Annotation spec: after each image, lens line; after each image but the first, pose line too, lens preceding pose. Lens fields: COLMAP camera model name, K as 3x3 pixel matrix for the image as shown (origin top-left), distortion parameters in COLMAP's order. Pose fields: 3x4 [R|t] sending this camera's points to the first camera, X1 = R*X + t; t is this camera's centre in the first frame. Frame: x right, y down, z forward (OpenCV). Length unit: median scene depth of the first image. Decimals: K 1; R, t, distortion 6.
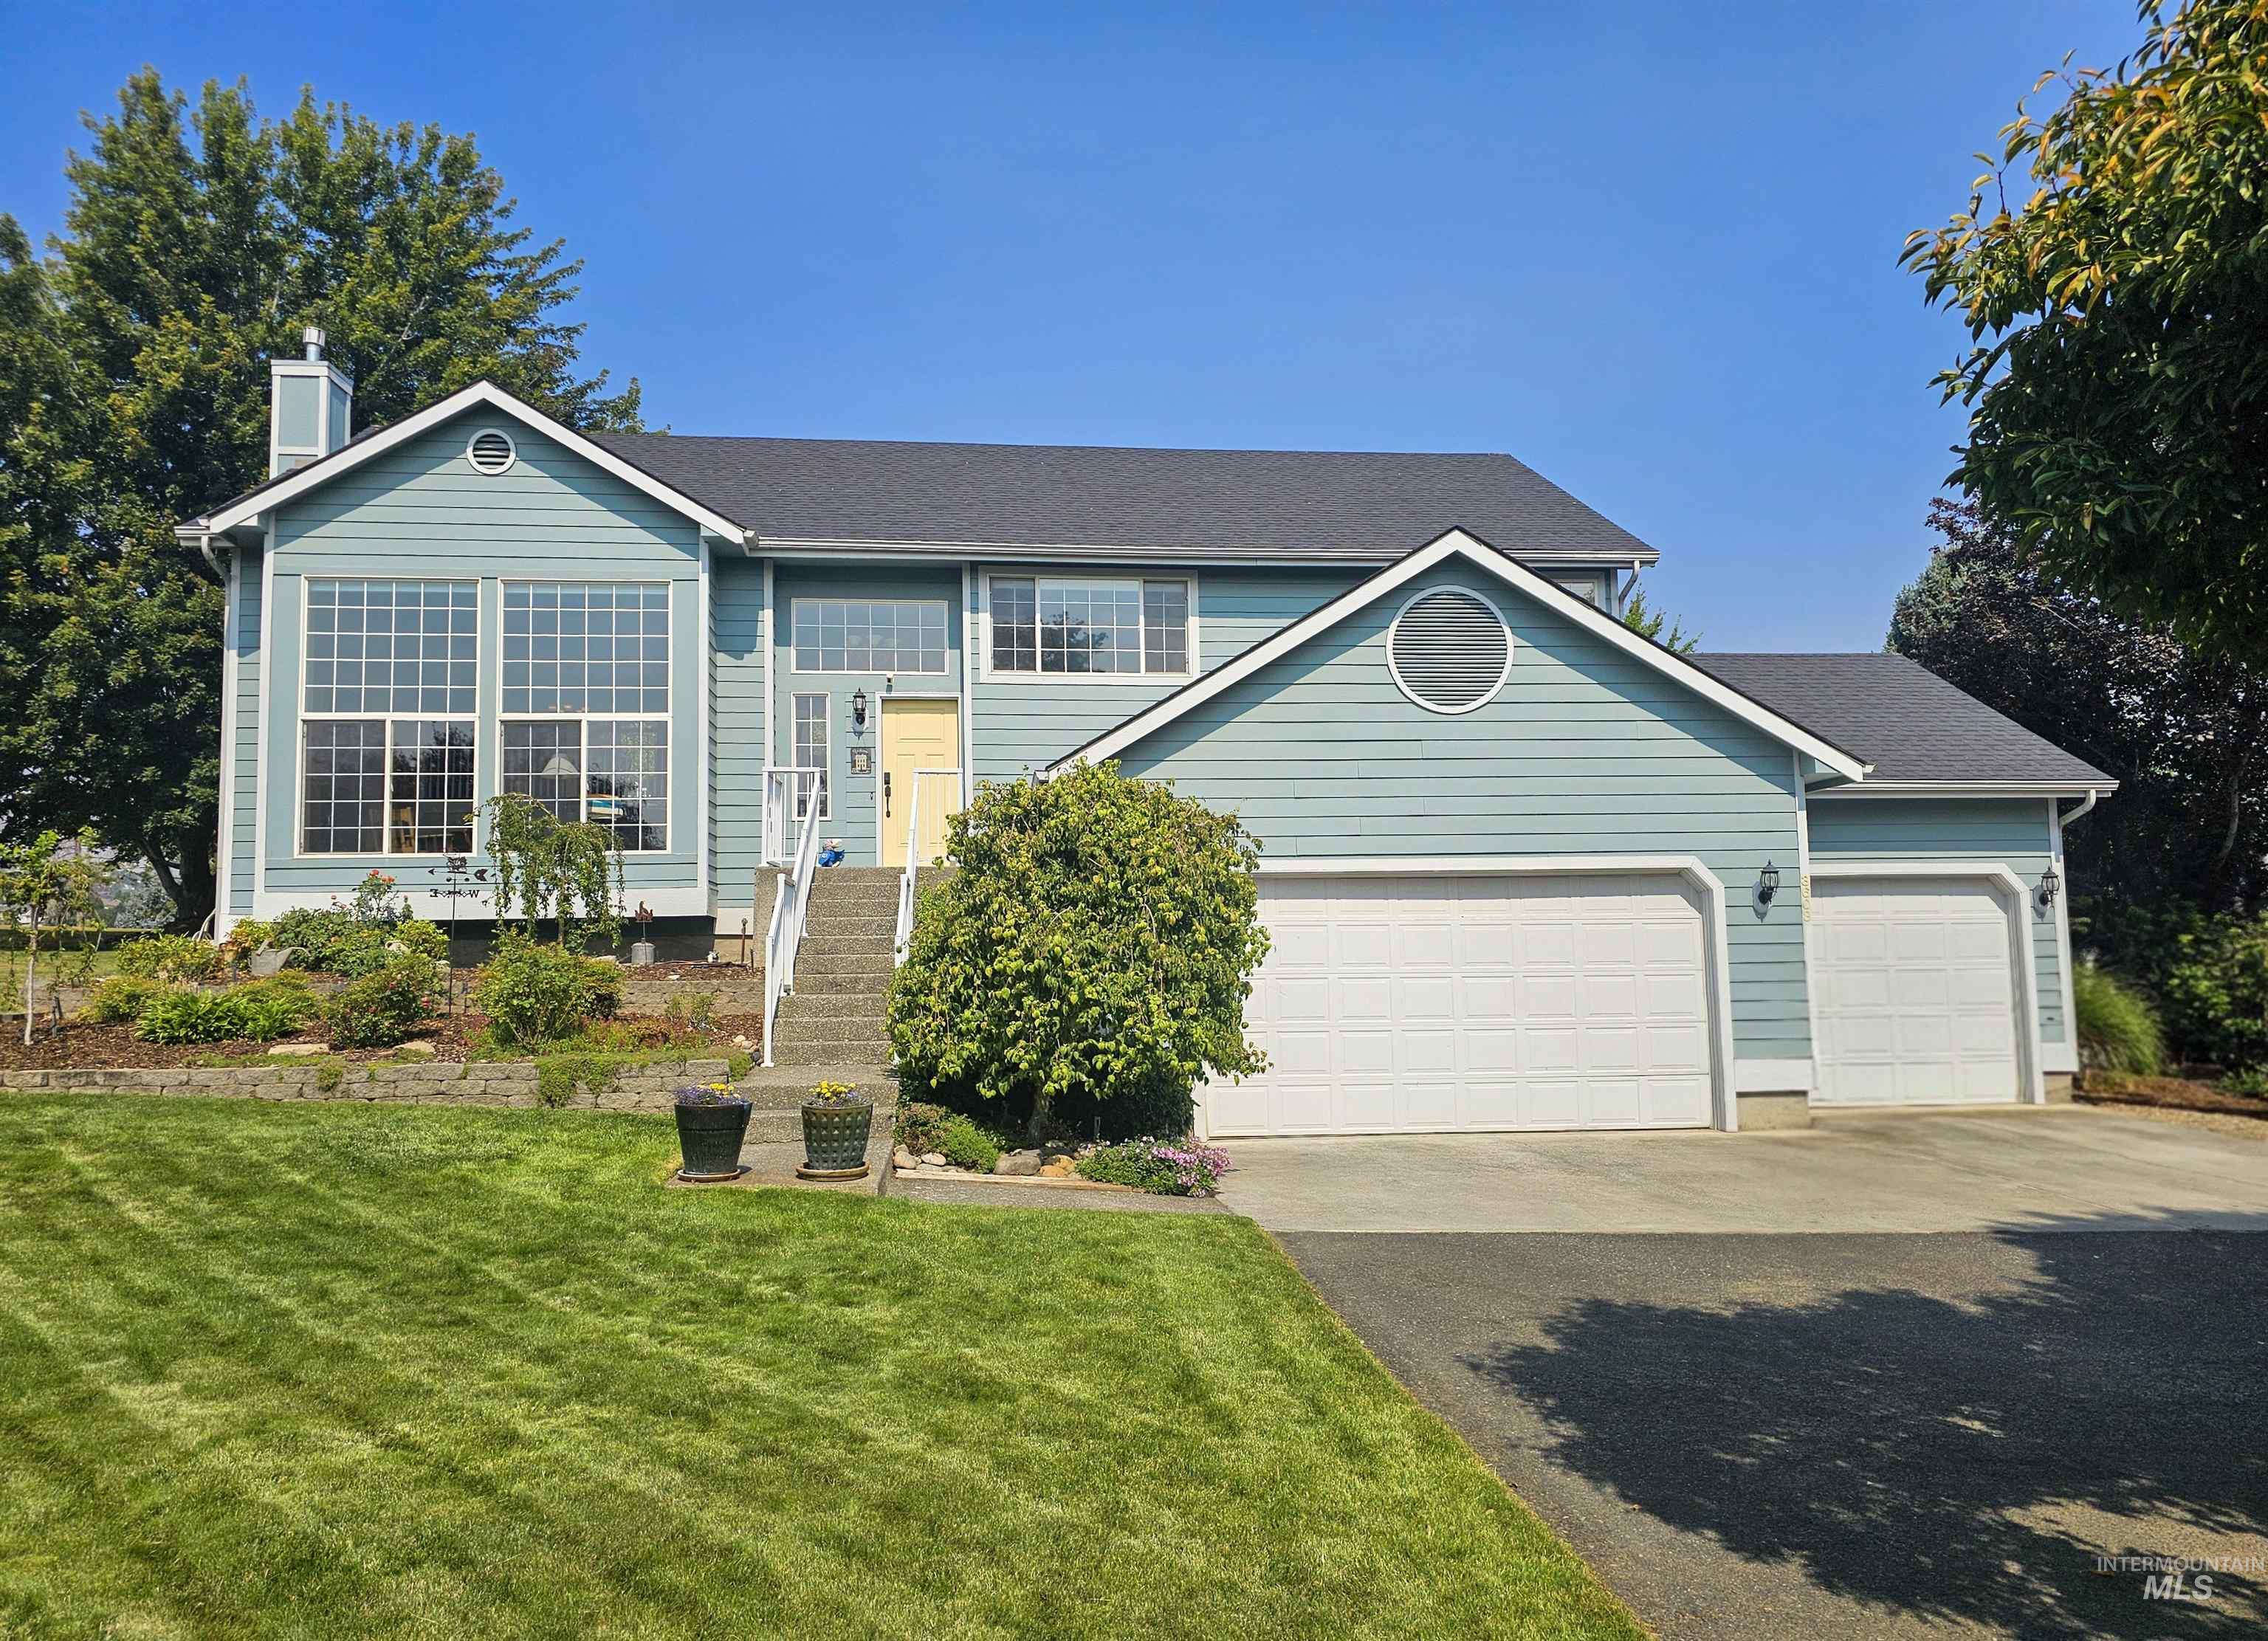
lens RADIAL K [[1528.9, 0, 1165.3], [0, 1528.9, 824.9], [0, 0, 1]] dist [0.063222, -0.071247]
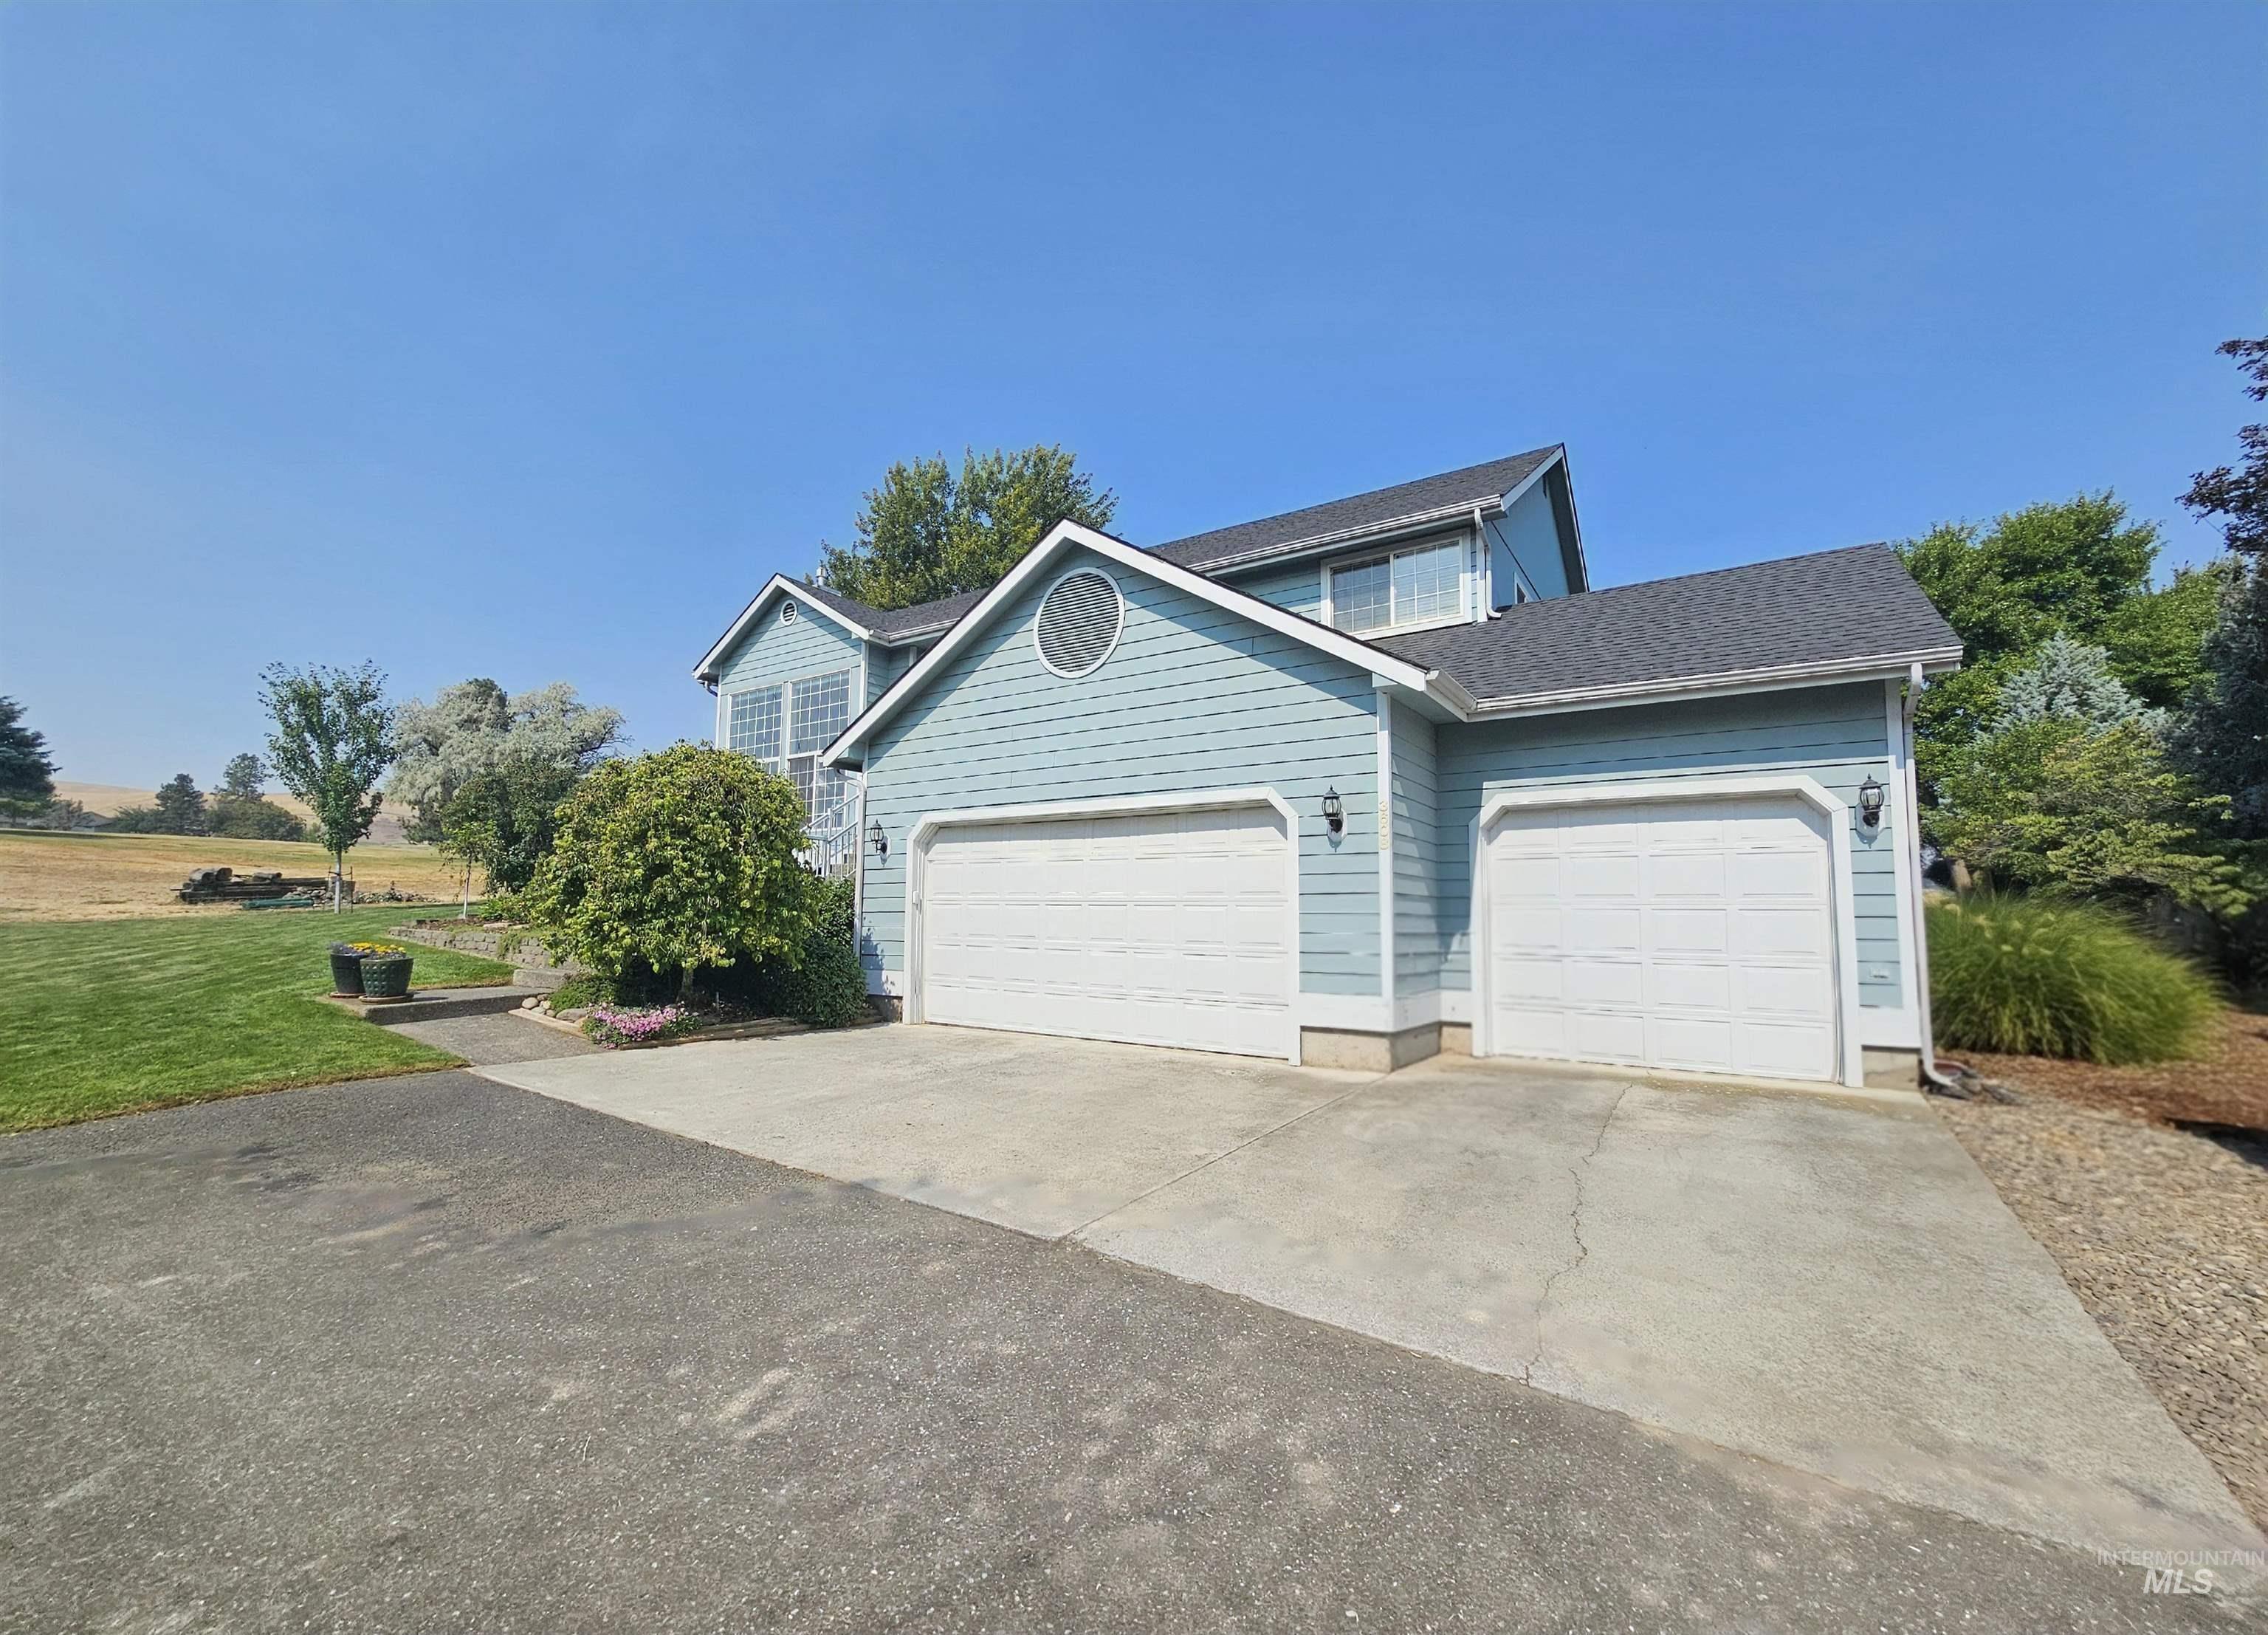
lens RADIAL K [[926.0, 0, 1135.8], [0, 926.0, 847.6], [0, 0, 1]] dist [-0.003706, -0.000252]
pose [[0.766837, -0.025433, -0.641338, 0.581287], [0.034318, 0.999410, 0.001401, 0.049196], [0.640924, -0.023084, 0.767257, 0.422757]]
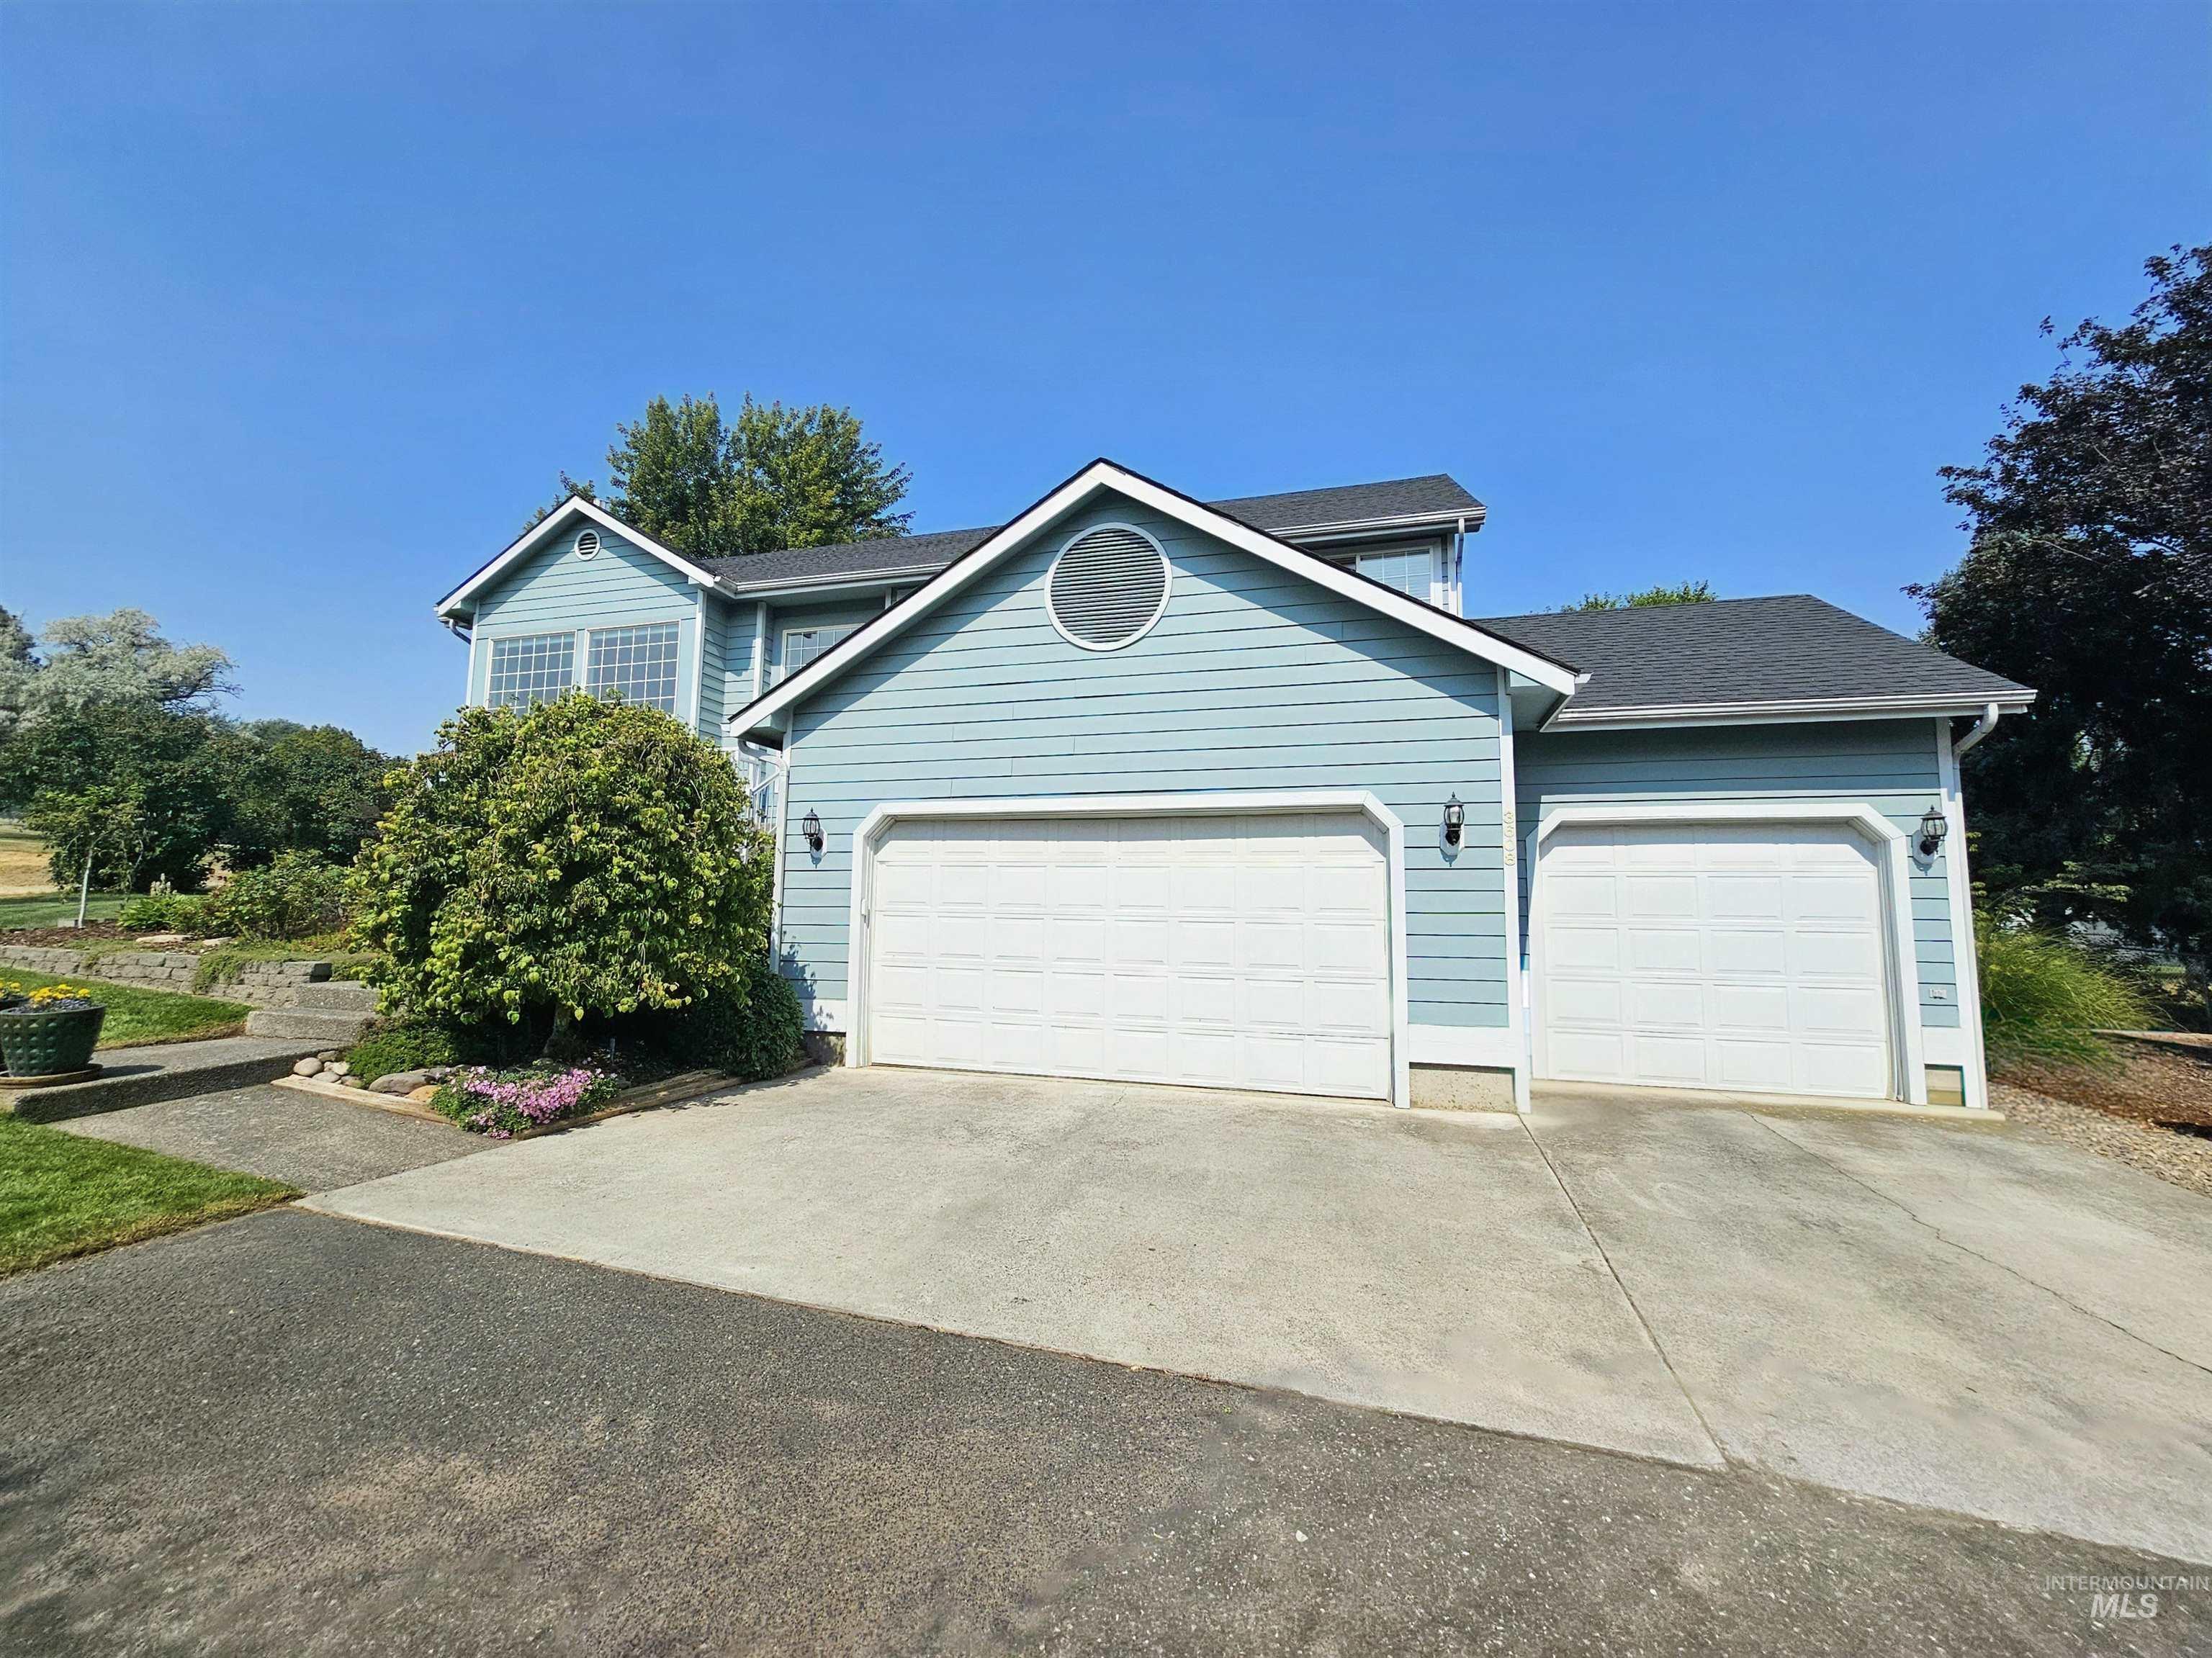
lens RADIAL K [[906.9, 0, 1106.0], [0, 906.9, 829.0], [0, 0, 1]] dist [-0.008282, 0.004864]
pose [[0.921020, -0.008235, -0.389427, 0.358432], [0.004581, 0.999936, -0.010311, 0.041329], [0.389487, 0.007713, 0.921000, 0.405065]]
